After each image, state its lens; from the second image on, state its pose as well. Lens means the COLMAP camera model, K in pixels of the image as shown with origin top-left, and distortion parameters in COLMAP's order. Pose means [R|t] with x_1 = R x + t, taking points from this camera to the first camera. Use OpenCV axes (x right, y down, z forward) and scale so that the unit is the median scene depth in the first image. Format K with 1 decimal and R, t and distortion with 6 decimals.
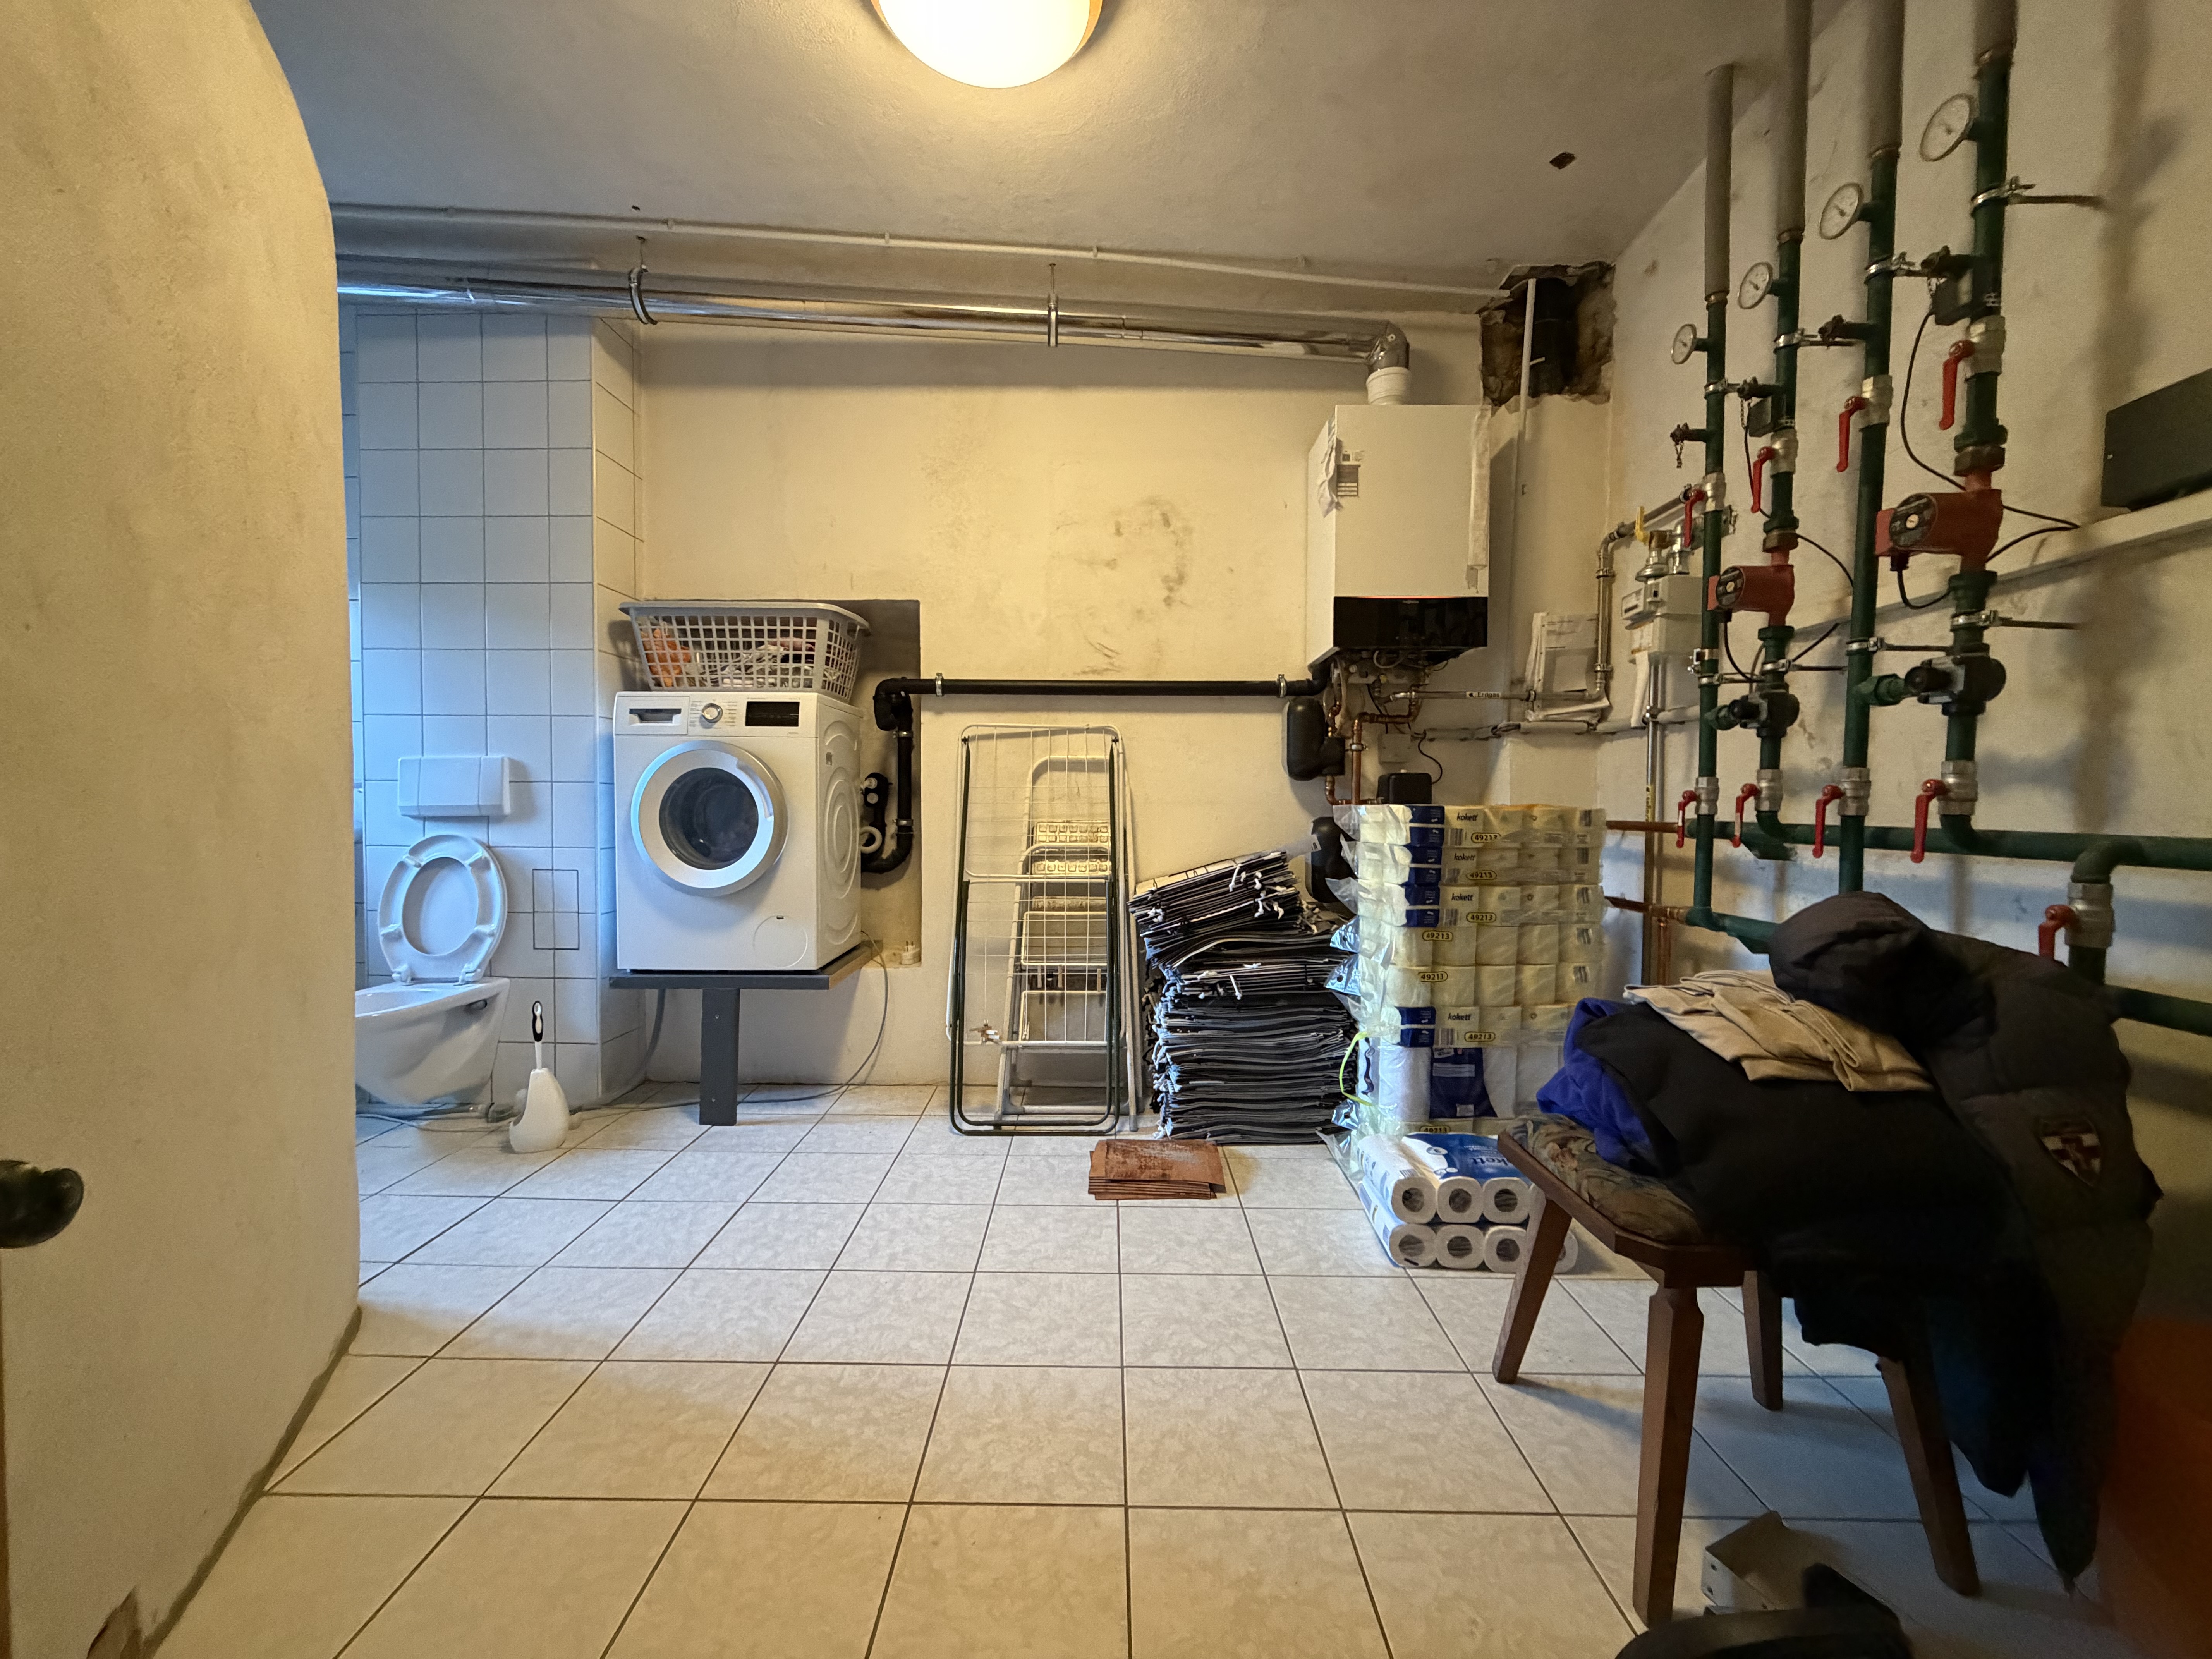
lens RADIAL K [[879.3, 0, 1109.7], [0, 879.3, 832.1], [0, 0, 1]] dist [0.000265, 0.000037]
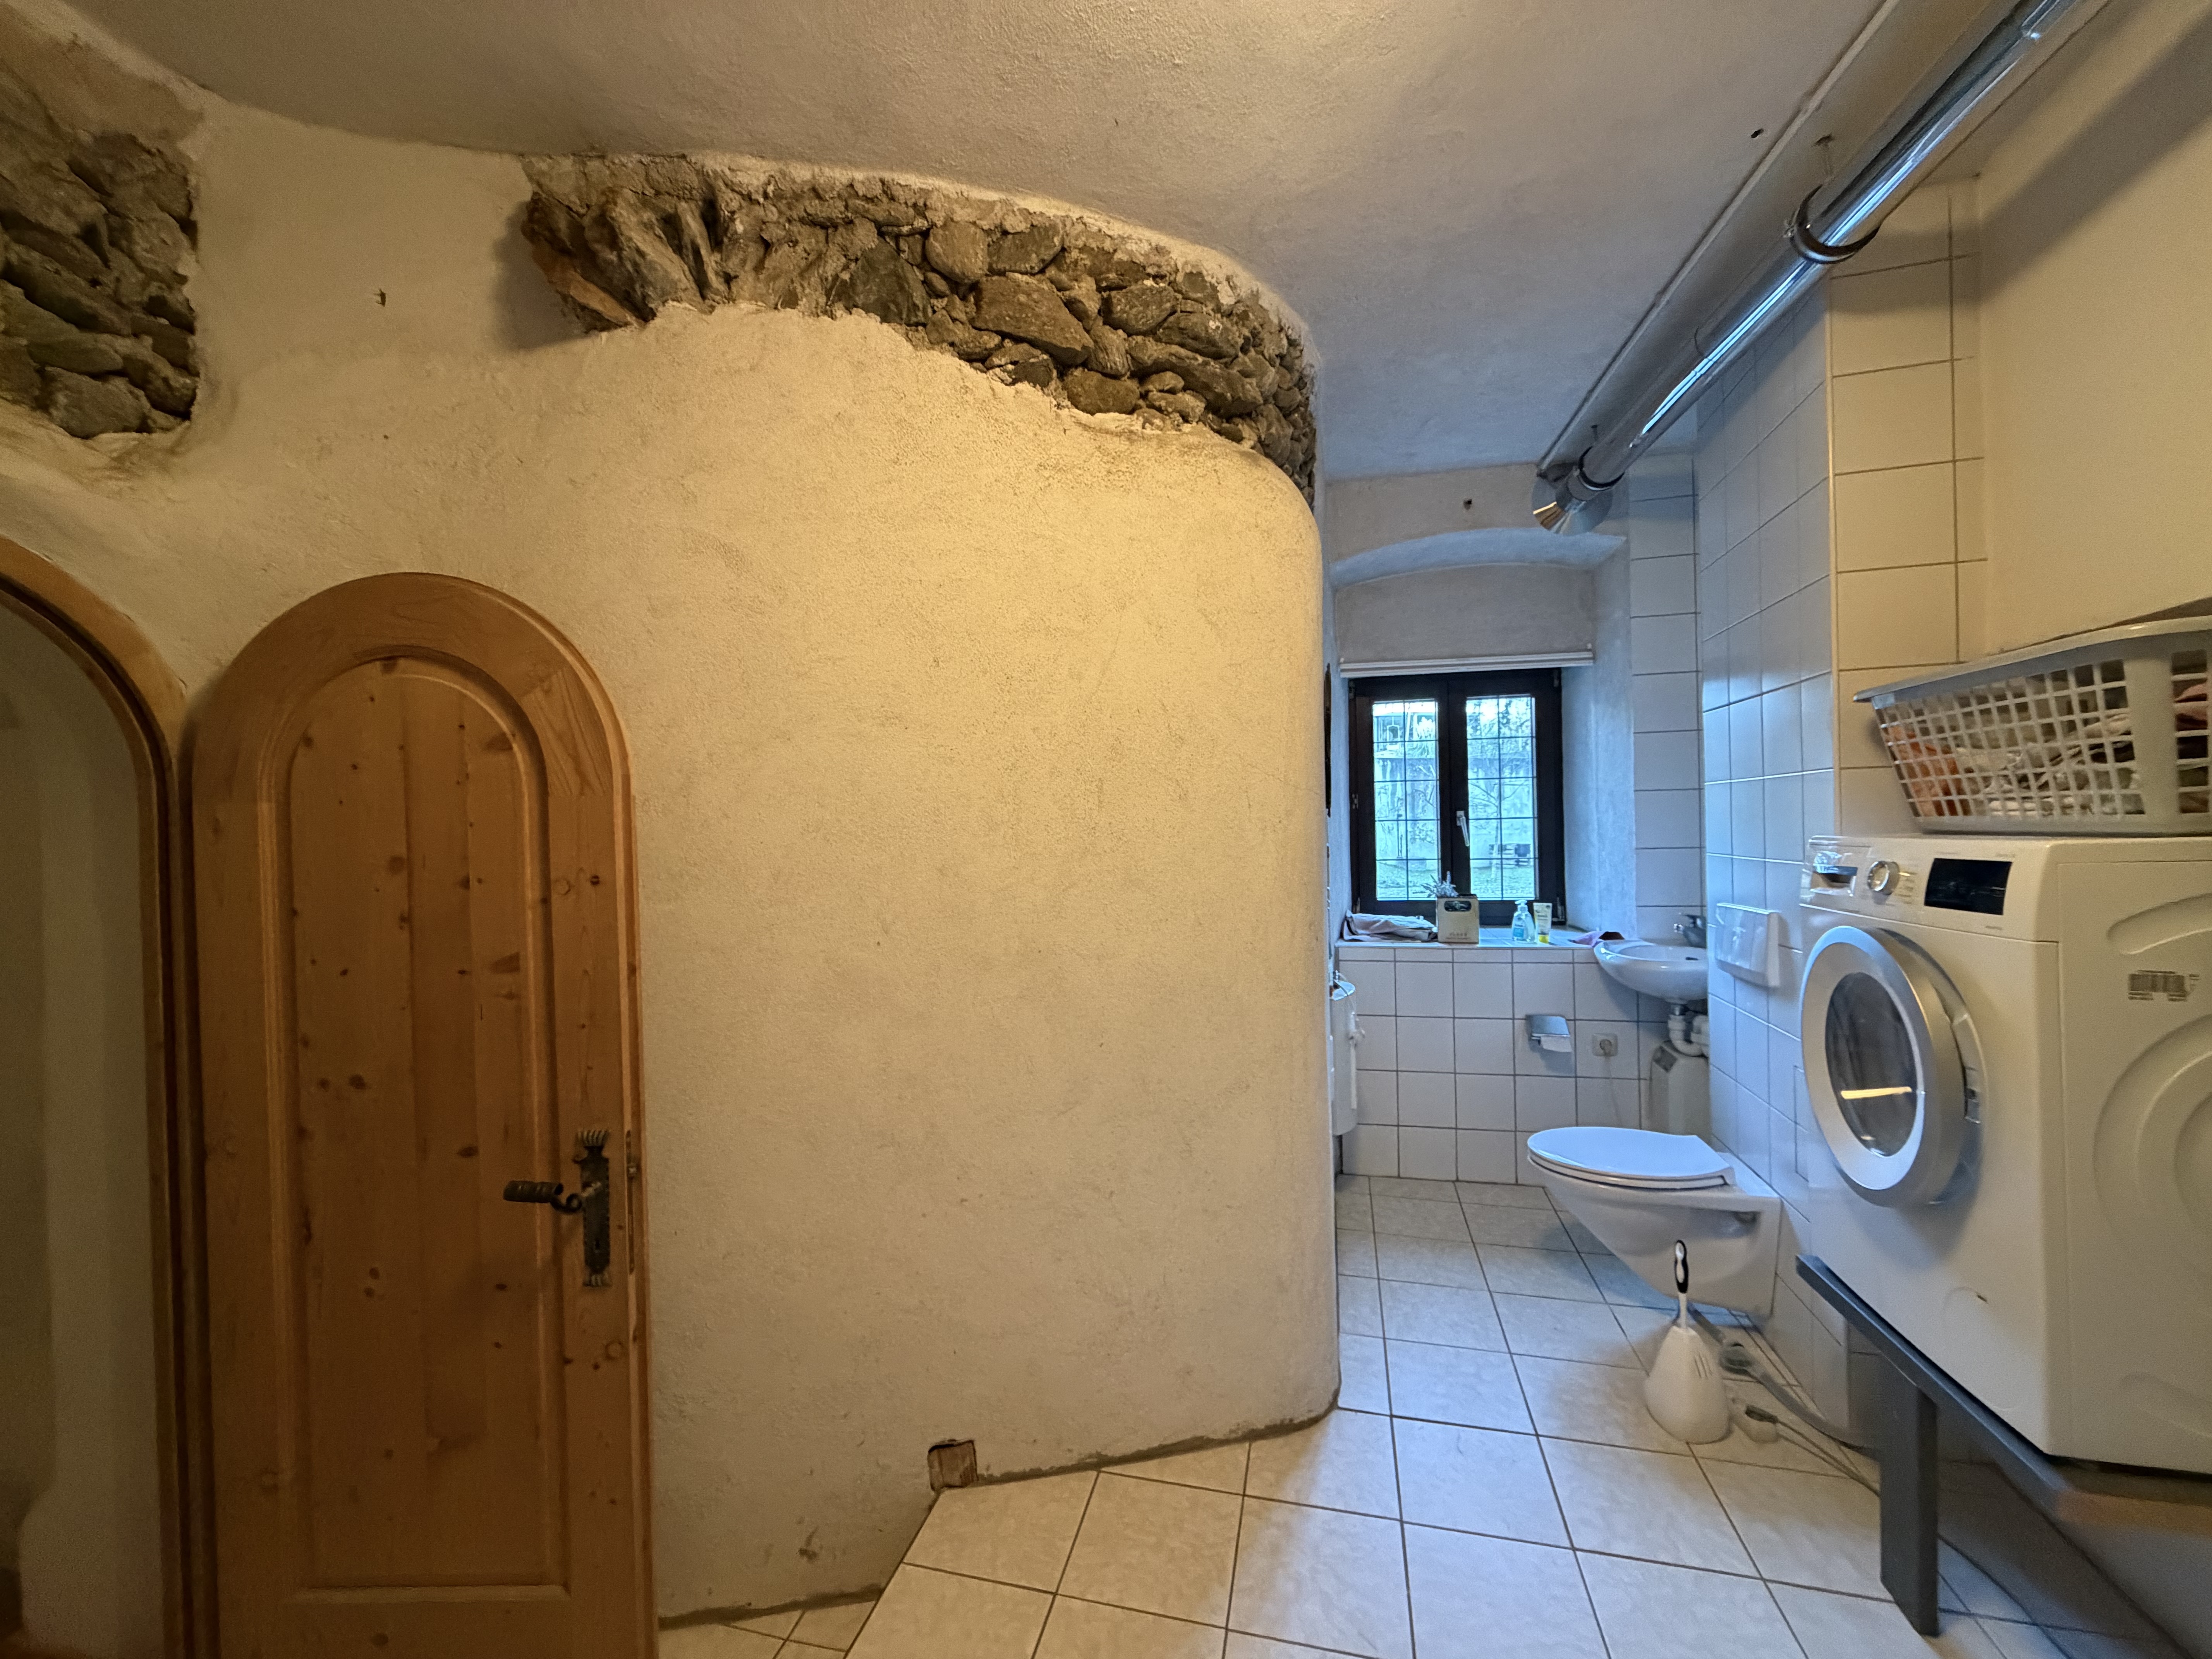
lens RADIAL K [[879.3, 0, 1108.7], [0, 879.3, 831.2], [0, 0, 1]] dist [0.000265, 0.000037]
pose [[-0.248572, -0.001389, -0.968612, 0.223351], [-0.021371, 0.999763, 0.004051, -0.154359], [0.968378, 0.021707, -0.248543, 0.641209]]
